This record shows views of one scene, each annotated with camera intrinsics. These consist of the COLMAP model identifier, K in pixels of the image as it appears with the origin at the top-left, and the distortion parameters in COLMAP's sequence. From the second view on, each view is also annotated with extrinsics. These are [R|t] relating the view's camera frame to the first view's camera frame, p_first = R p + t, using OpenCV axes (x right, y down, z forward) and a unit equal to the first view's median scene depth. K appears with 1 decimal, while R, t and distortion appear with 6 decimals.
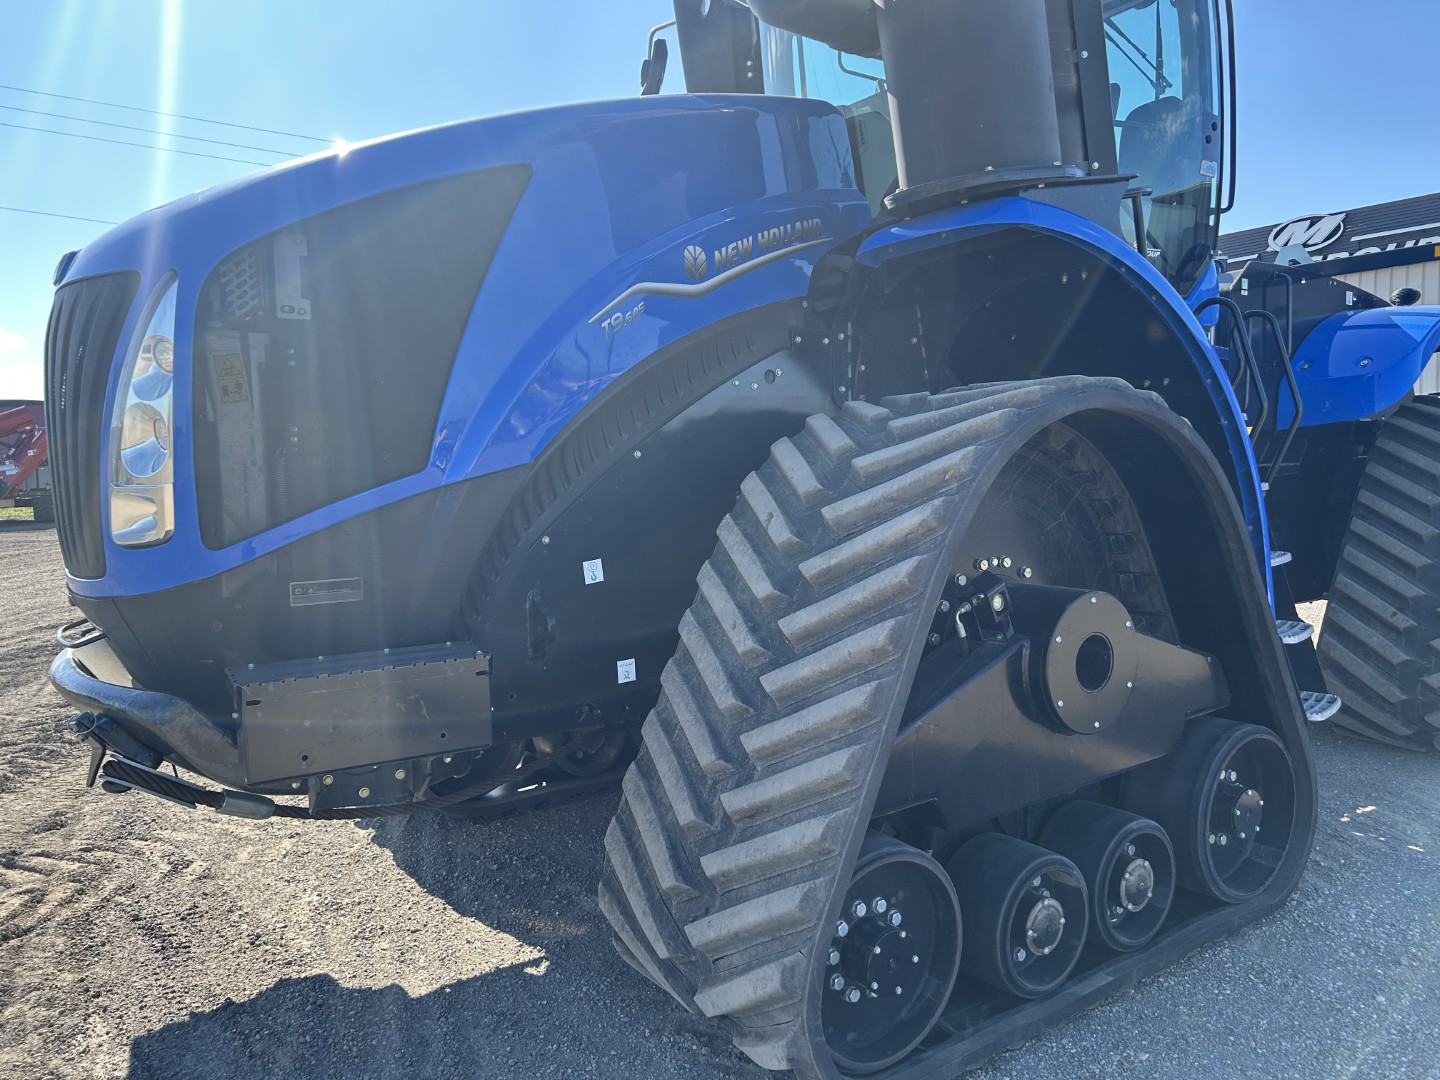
lens RADIAL K [[1102.9, 0, 721.1], [0, 1102.9, 541.9], [0, 0, 1]] dist [0.025490, -0.015156]
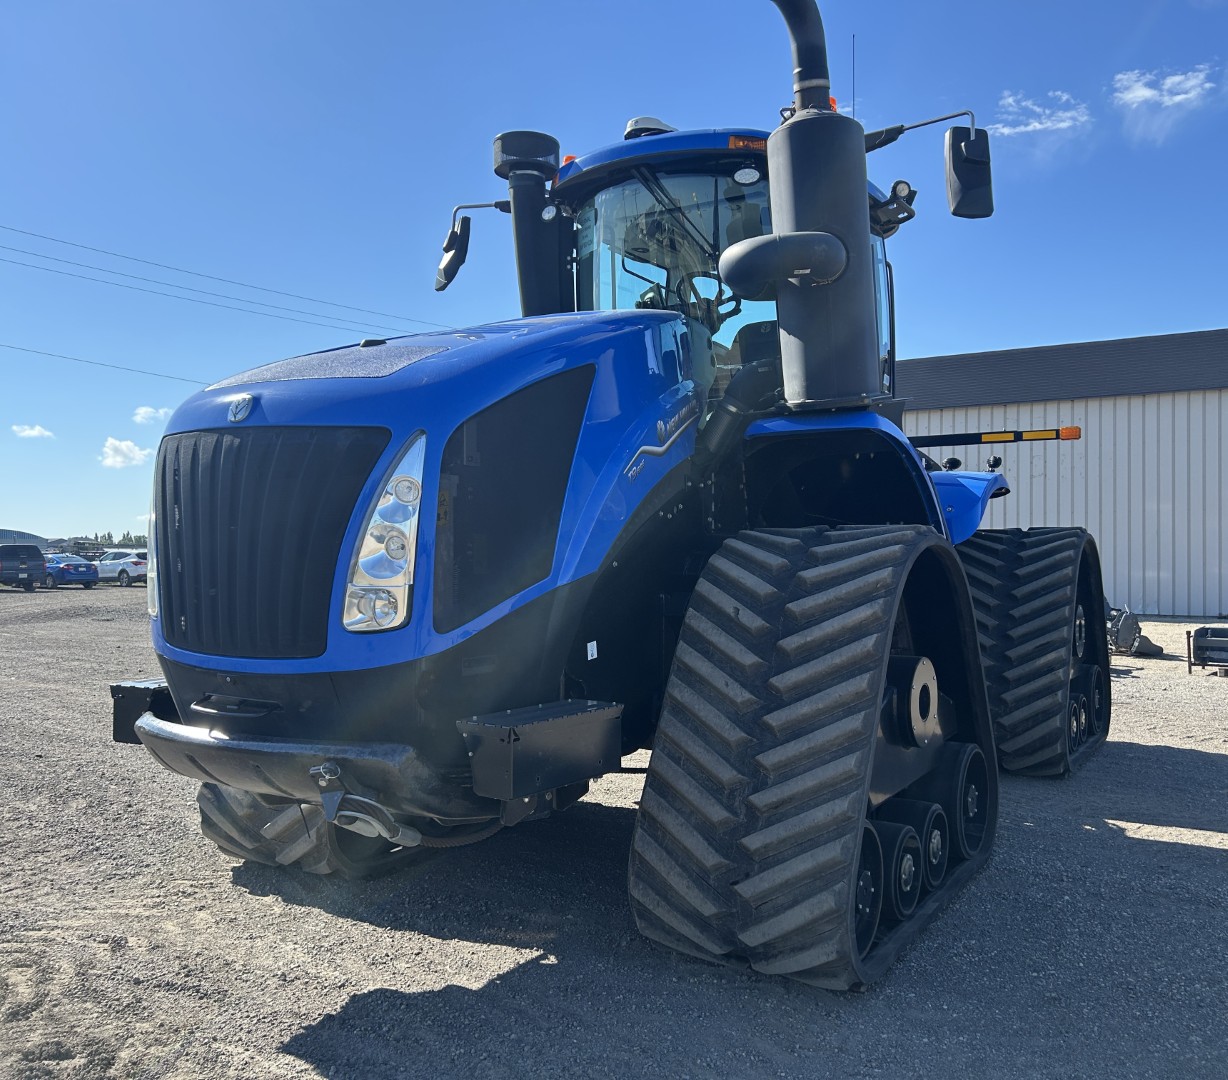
lens RADIAL K [[1176.3, 0, 614.8], [0, 1176.3, 536.1], [0, 0, 1]] dist [0.020718, 0.000000]
pose [[0.903697, 0.029241, 0.427173, -0.877212], [0.010123, 0.995927, -0.089588, 0.019413], [-0.428053, 0.085284, 0.899721, -0.396474]]
